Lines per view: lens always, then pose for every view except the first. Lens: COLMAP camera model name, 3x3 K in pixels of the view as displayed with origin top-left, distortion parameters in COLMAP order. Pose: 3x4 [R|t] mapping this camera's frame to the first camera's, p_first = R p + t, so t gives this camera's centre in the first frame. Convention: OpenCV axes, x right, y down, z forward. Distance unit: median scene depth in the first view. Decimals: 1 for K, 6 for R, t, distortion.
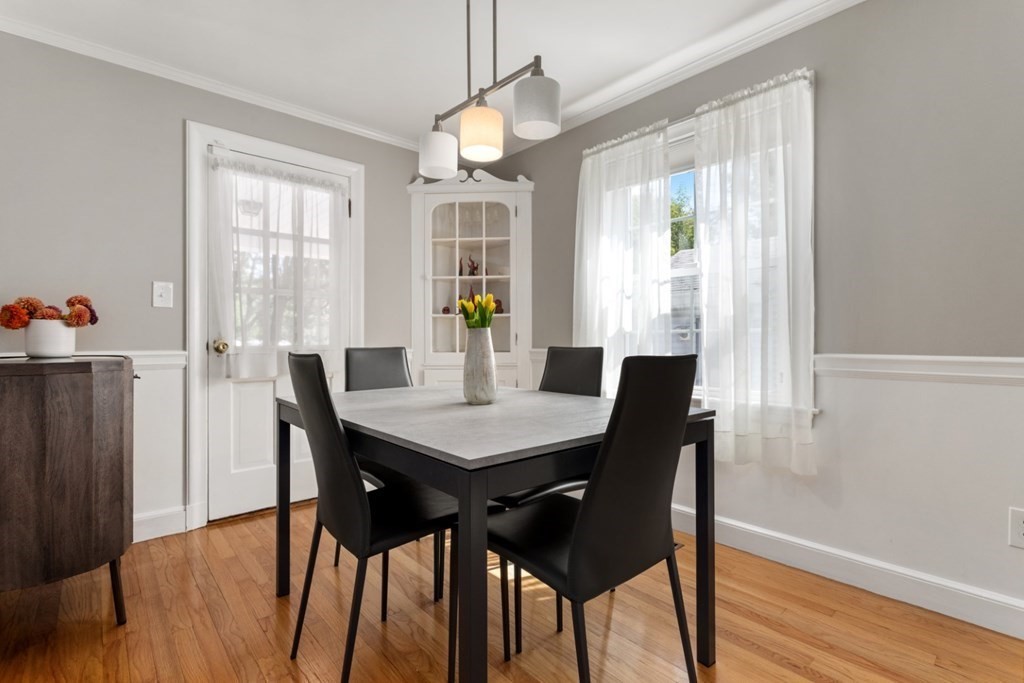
lens RADIAL K [[486.4, 0, 517.9], [0, 486.4, 338.6], [0, 0, 1]] dist [-0.000278, 0.000888]
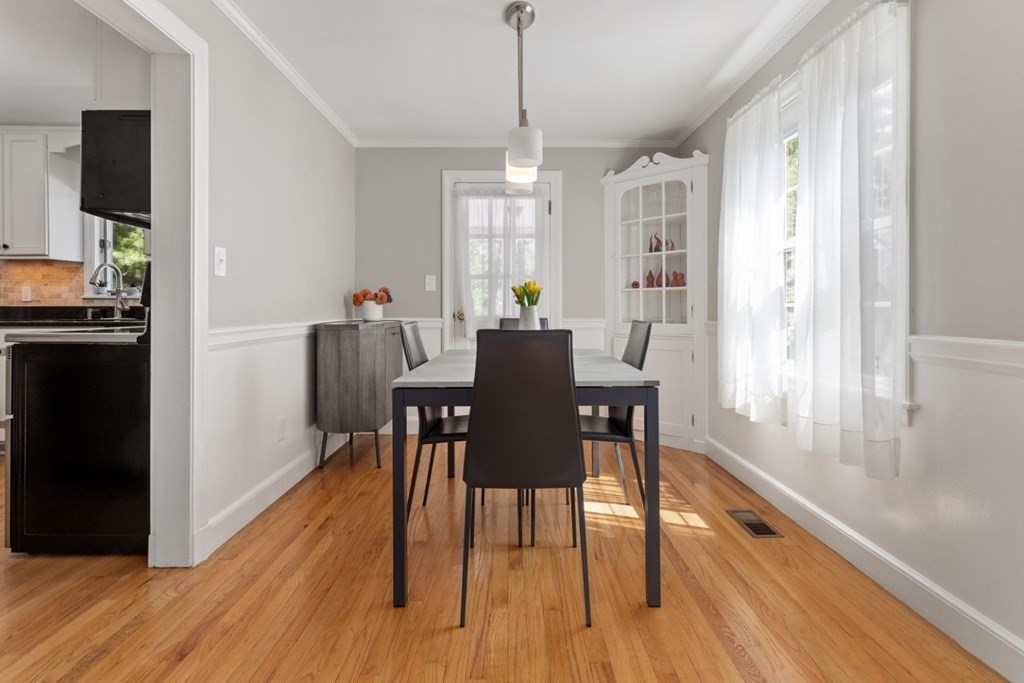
lens RADIAL K [[486.4, 0, 506.3], [0, 486.4, 309.4], [0, 0, 1]] dist [-0.000278, 0.000888]
pose [[0.753462, 0.002827, -0.657485, 0.497439], [0.001148, 0.999984, 0.005615, -0.012384], [0.657490, -0.004985, 0.753446, -0.038056]]
